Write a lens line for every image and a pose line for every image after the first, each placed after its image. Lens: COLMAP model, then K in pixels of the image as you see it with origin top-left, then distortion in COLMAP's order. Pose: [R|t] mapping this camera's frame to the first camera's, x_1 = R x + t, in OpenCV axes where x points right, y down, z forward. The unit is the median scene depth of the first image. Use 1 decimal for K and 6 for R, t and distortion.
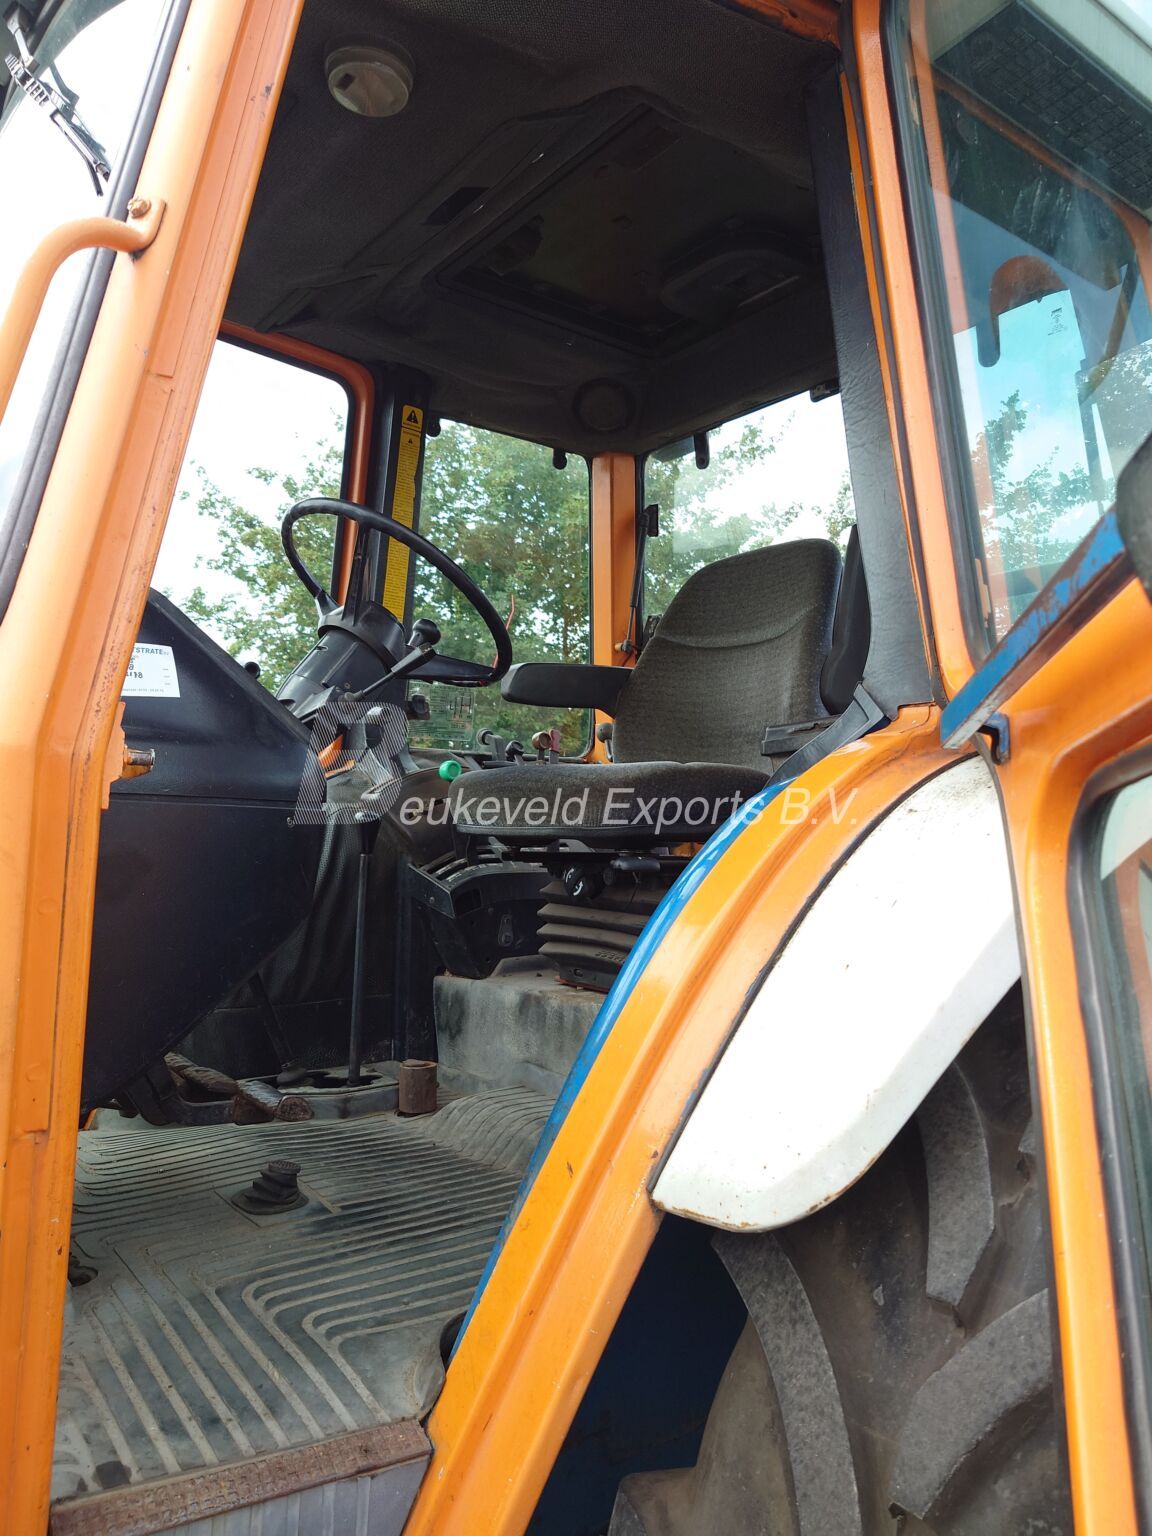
lens RADIAL K [[1080.6, 0, 508.9], [0, 1080.6, 764.3], [0, 0, 1]] dist [-0.029478, 0.004636]
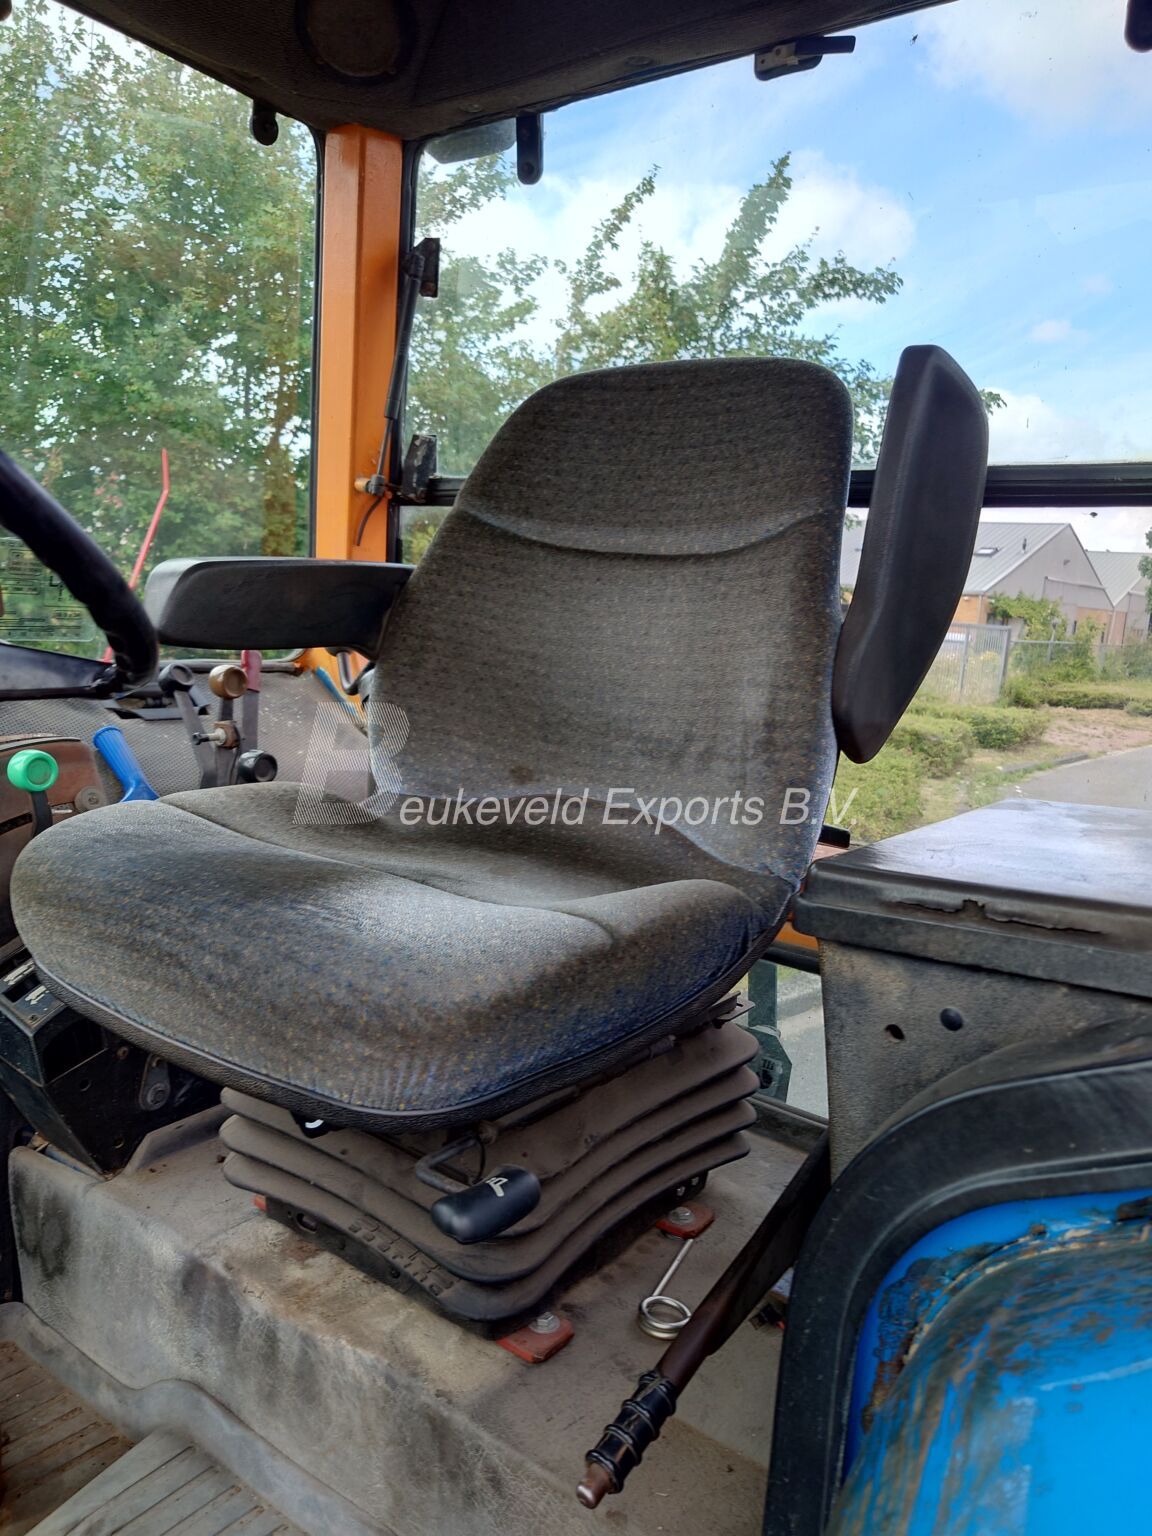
lens RADIAL K [[1106.1, 0, 542.1], [0, 1106.1, 743.7], [0, 0, 1]] dist [-0.008974, 0.005203]
pose [[0.949059, 0.001517, 0.315094, 0.004583], [-0.063184, 0.980594, 0.185588, -0.087180], [-0.308698, -0.196043, 0.930738, 0.373172]]
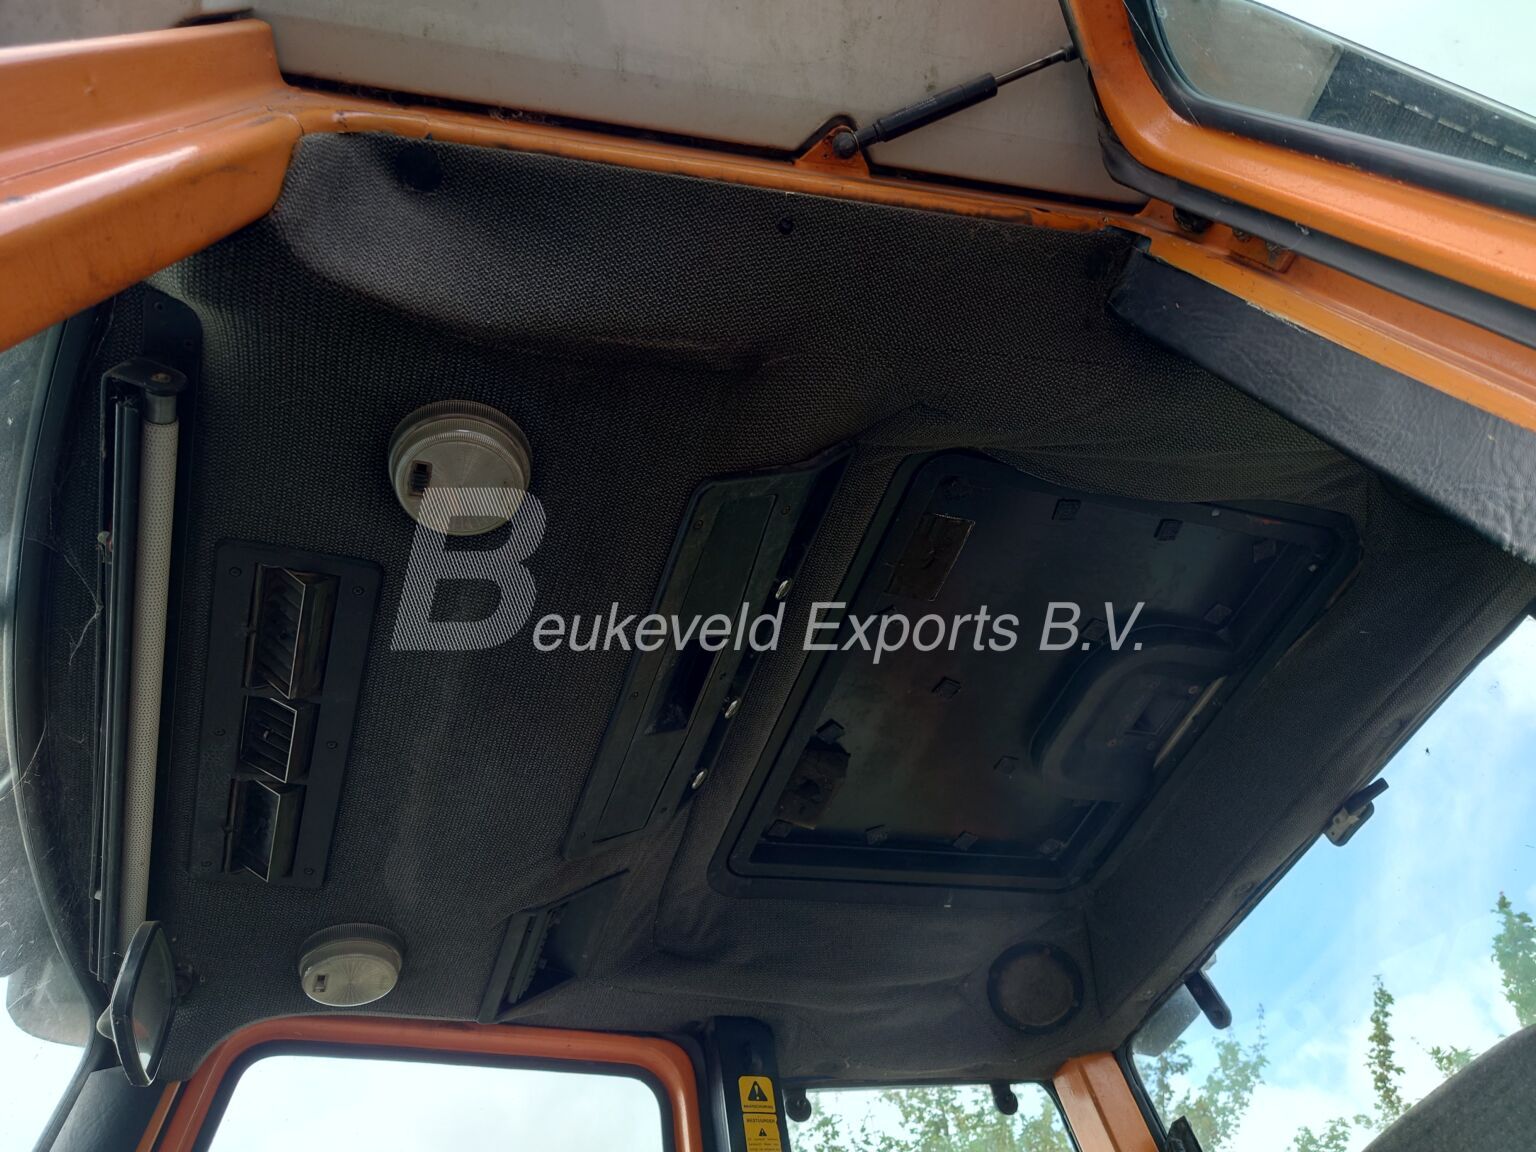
lens RADIAL K [[1080.6, 0, 768.0], [0, 1080.6, 576.0], [0, 0, 1]] dist [-0.029478, 0.004636]
pose [[0.946464, -0.322707, 0.008069, 0.009370], [0.223264, 0.636346, -0.738388, -0.041604], [0.233149, 0.700659, 0.674328, 0.320880]]
